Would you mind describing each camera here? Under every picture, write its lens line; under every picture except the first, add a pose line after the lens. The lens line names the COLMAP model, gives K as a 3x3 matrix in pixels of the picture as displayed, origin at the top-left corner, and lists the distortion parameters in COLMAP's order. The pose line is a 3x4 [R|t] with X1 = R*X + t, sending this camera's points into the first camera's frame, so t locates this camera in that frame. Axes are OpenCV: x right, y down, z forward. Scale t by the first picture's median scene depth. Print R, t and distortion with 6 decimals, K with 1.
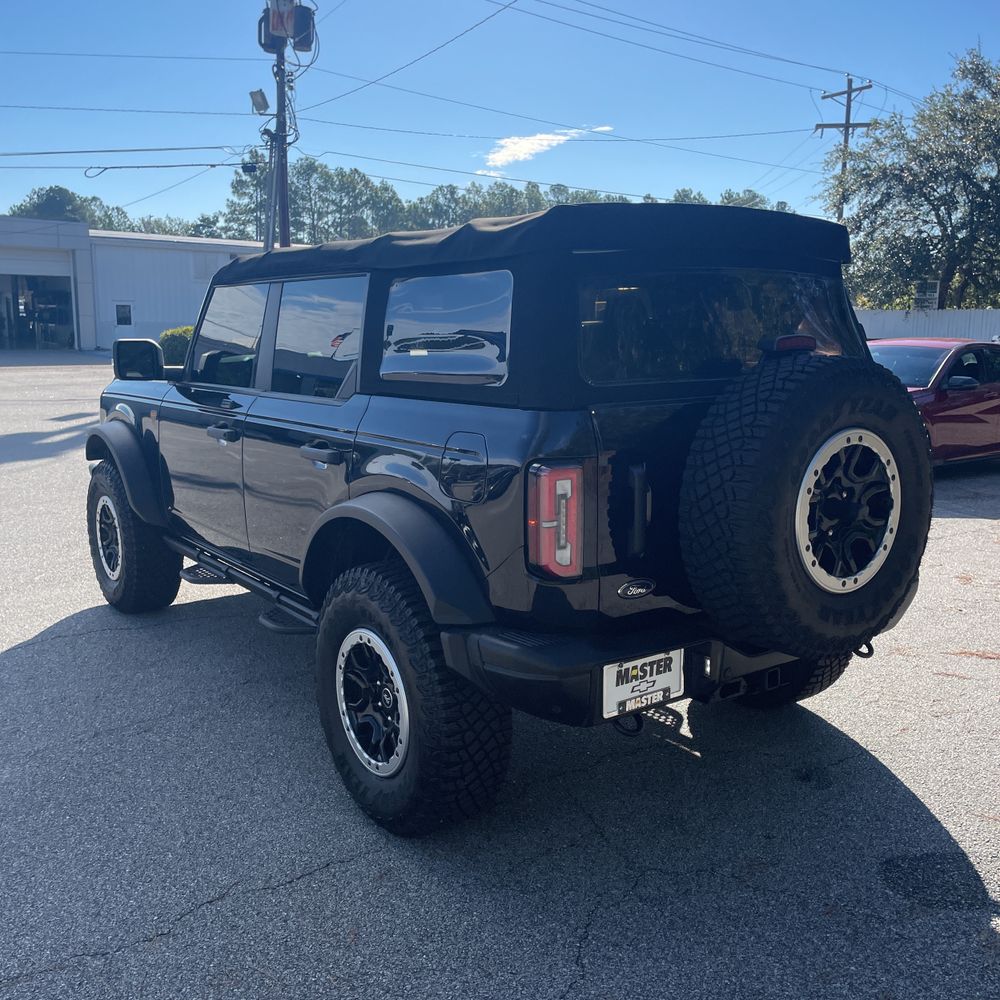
lens RADIAL K [[1019.7, 0, 506.5], [0, 1019.7, 497.9], [0, 0, 1]] dist [0.028348, 0.000000]
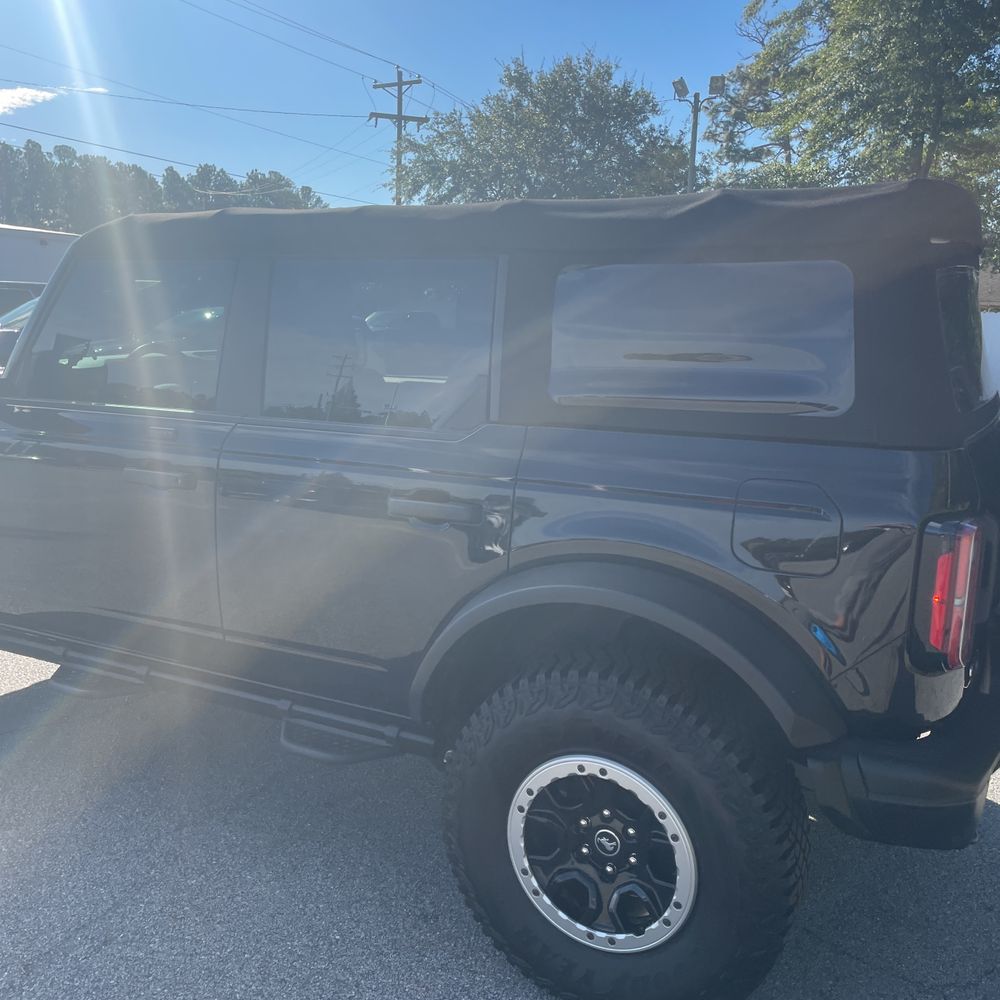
lens RADIAL K [[1019.7, 0, 464.0], [0, 1019.7, 496.6], [0, 0, 1]] dist [0.028348, 0.000000]
pose [[0.896853, -0.056733, 0.438676, -0.264740], [0.049785, 0.998386, 0.027336, -0.039357], [-0.439518, -0.002677, 0.898230, 0.198680]]
